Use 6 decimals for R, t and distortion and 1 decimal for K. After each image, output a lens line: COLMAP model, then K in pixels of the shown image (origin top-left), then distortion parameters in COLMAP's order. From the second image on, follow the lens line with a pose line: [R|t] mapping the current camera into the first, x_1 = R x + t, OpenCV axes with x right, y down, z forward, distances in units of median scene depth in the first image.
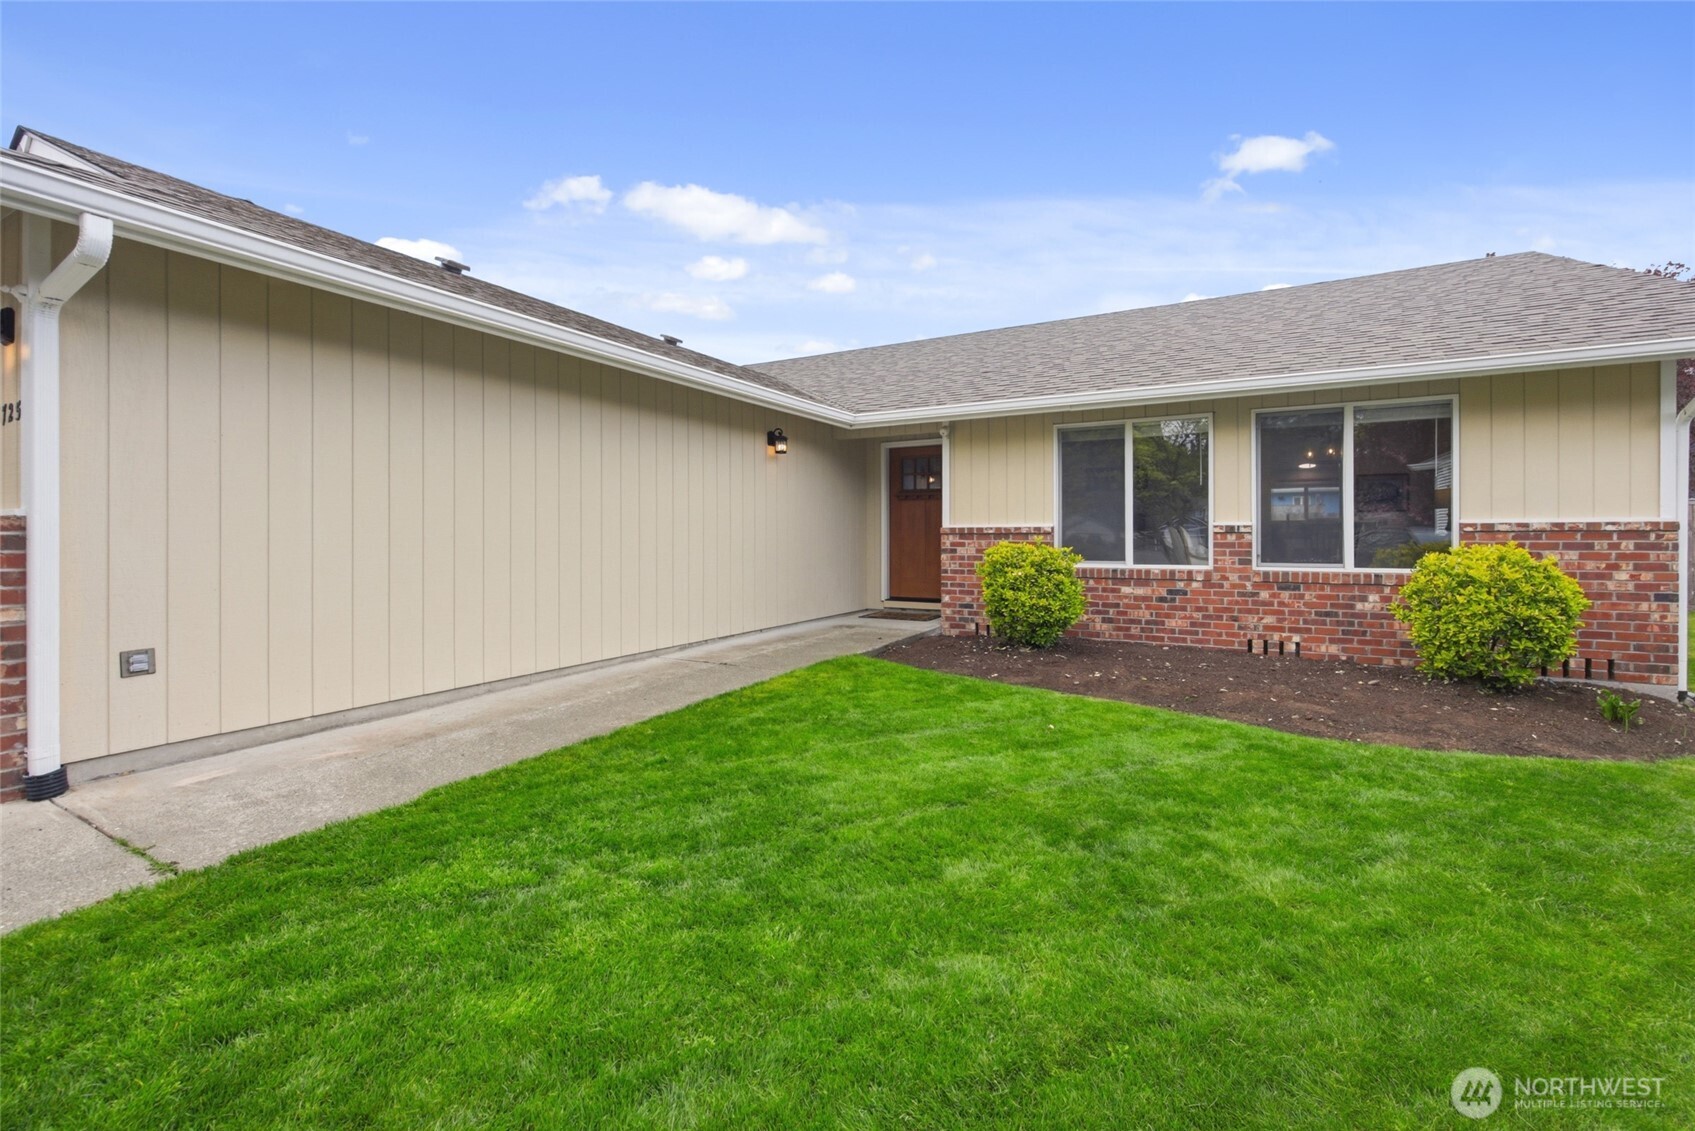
lens RADIAL K [[722.3, 0, 848.5], [0, 722.3, 532.8], [0, 0, 1]] dist [0.004073, 0.000569]
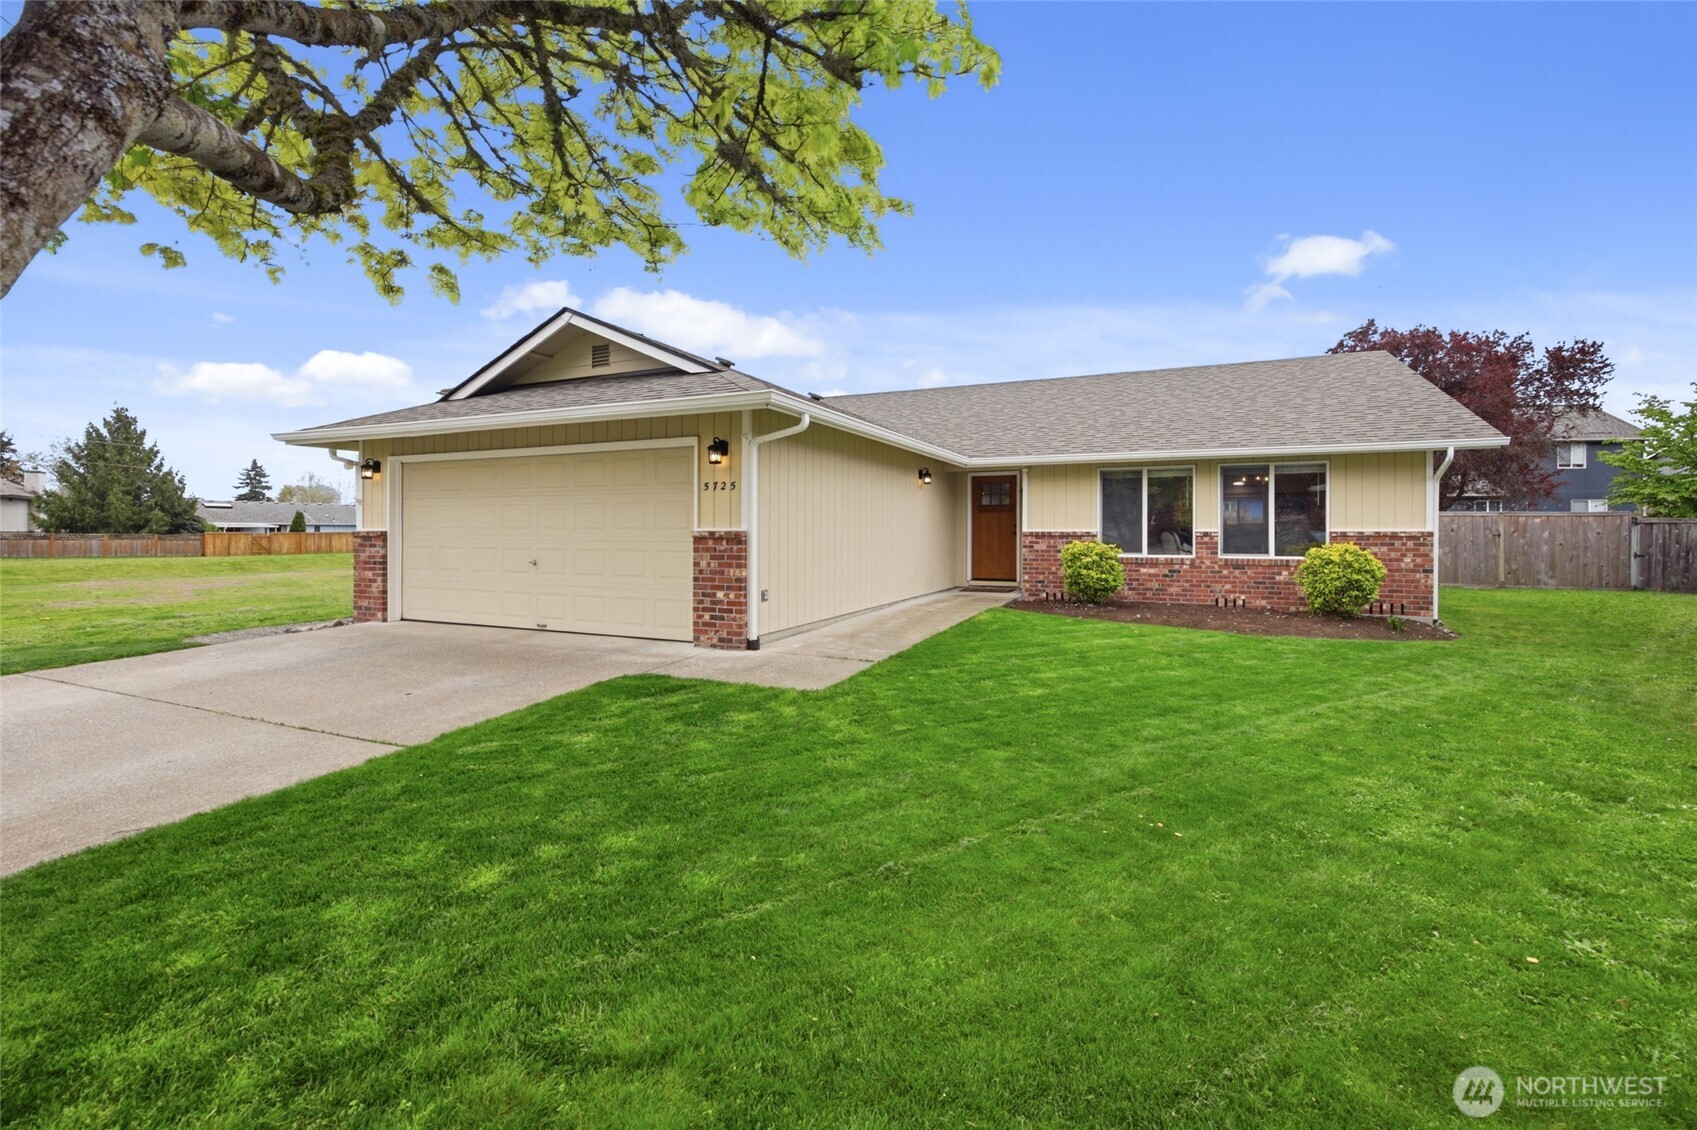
lens RADIAL K [[723.1, 0, 849.5], [0, 723.1, 532.3], [0, 0, 1]] dist [0.004073, 0.000569]
pose [[0.996425, 0.002394, 0.084442, -0.466806], [-0.002758, 0.999987, 0.004195, -0.014334], [-0.084431, -0.004413, 0.996420, -0.648401]]
